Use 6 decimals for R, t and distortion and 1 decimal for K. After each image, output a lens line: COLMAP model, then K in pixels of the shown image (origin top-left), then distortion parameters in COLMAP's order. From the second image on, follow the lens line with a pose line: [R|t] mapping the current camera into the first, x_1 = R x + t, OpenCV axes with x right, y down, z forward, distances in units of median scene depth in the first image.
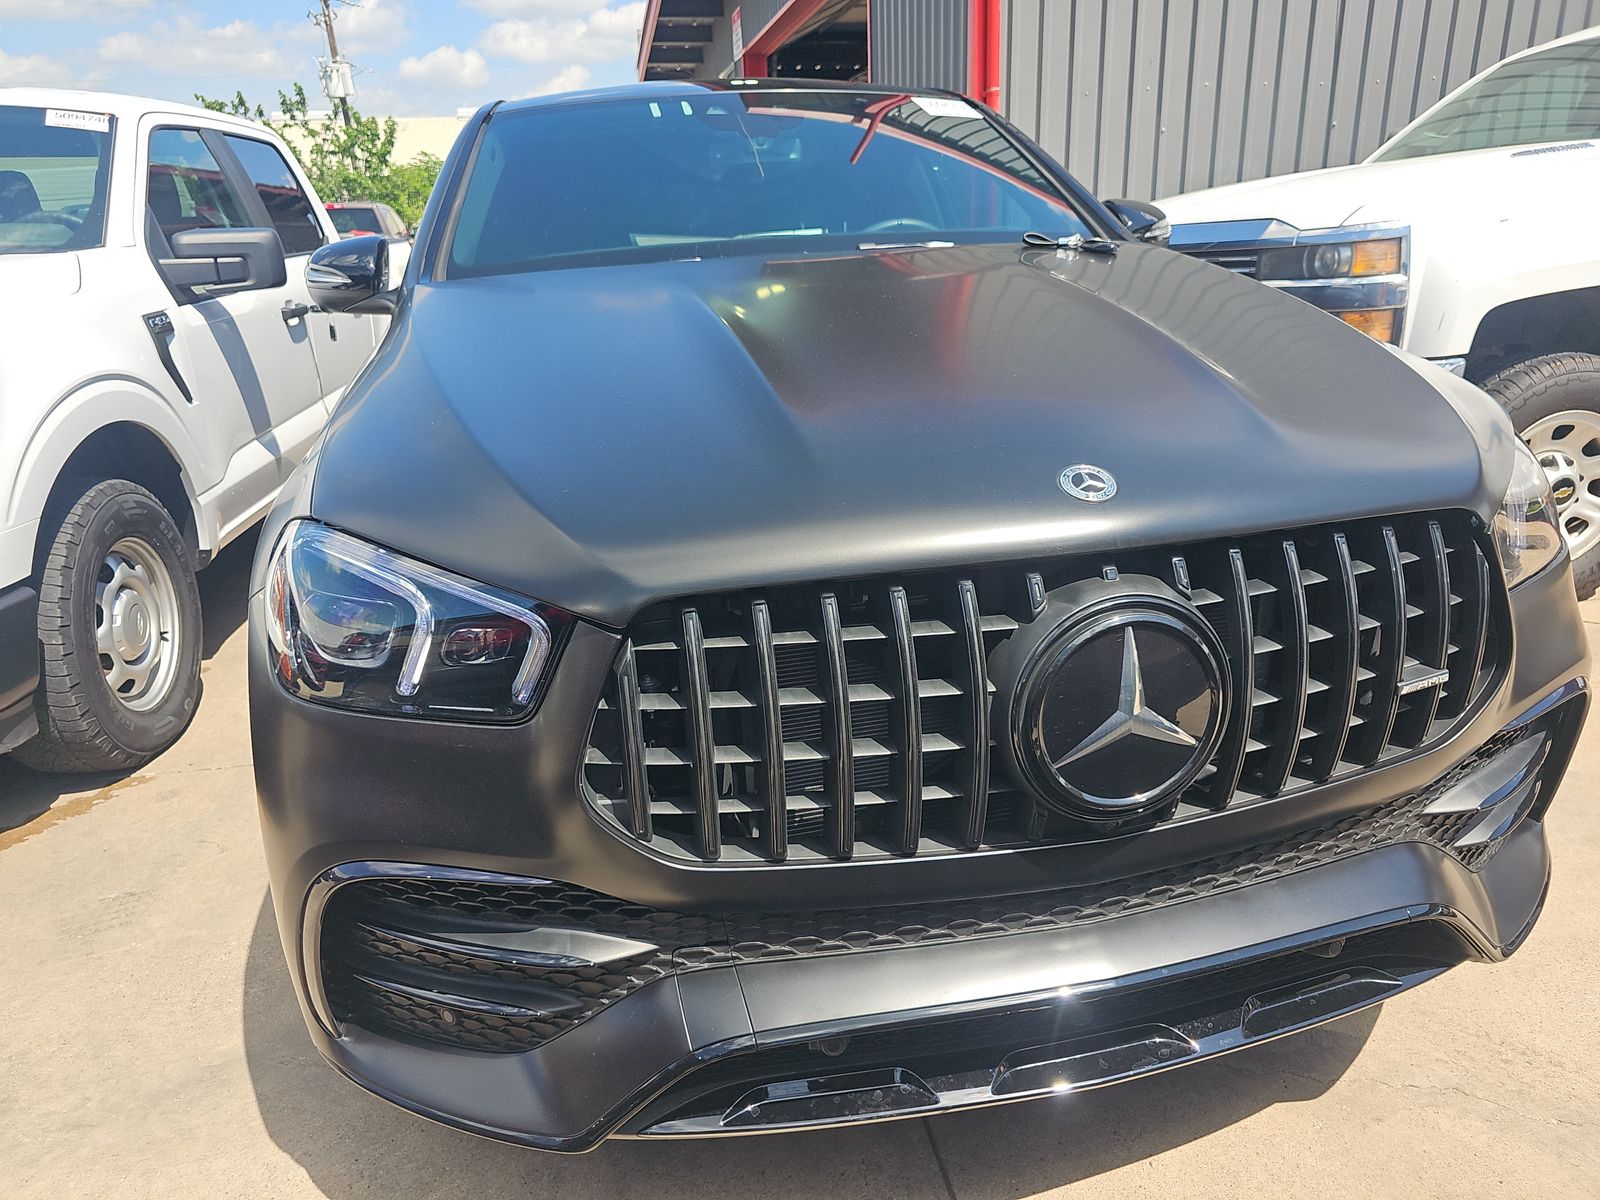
lens RADIAL K [[1067.0, 0, 804.0], [0, 1067.0, 594.6], [0, 0, 1]] dist [0.045716, -0.037918]
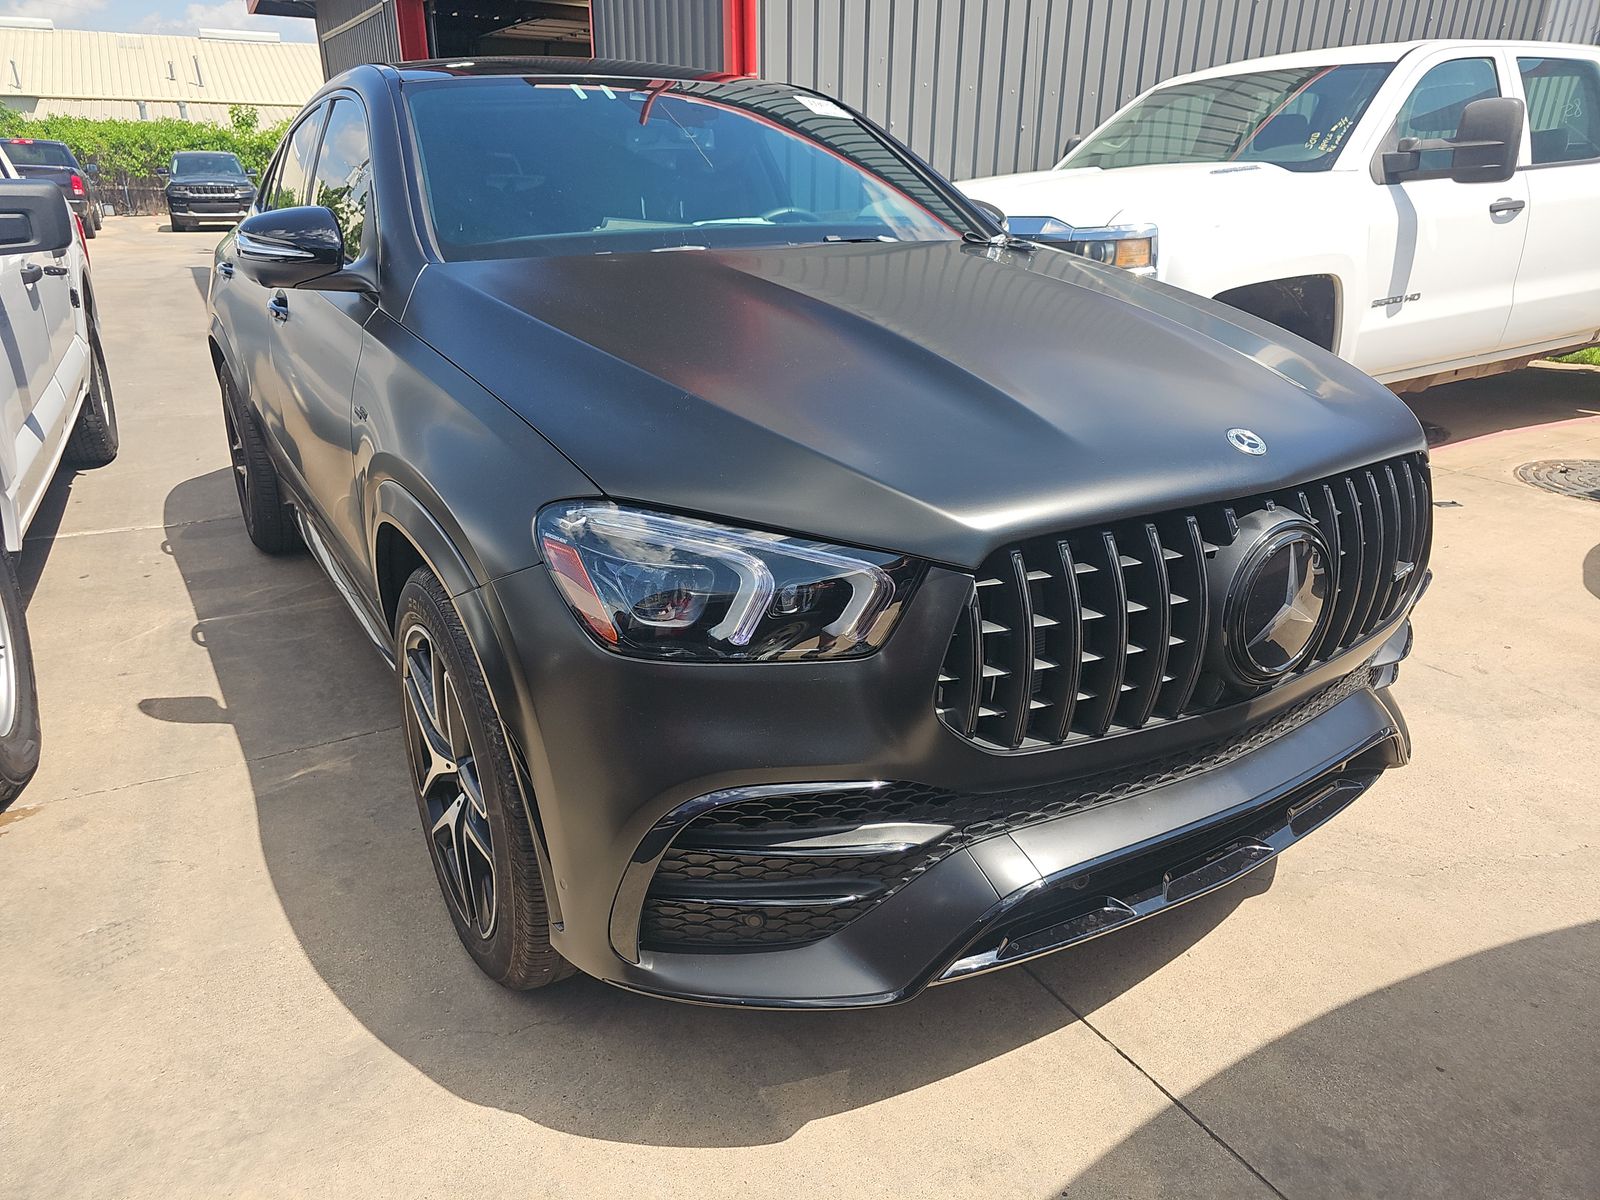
lens RADIAL K [[1067.0, 0, 804.0], [0, 1067.0, 594.6], [0, 0, 1]] dist [0.045716, -0.037918]
pose [[0.940500, -0.077848, 0.330756, -0.466521], [0.066879, 0.996771, 0.044436, -0.005190], [-0.333147, -0.019672, 0.942670, -0.073671]]
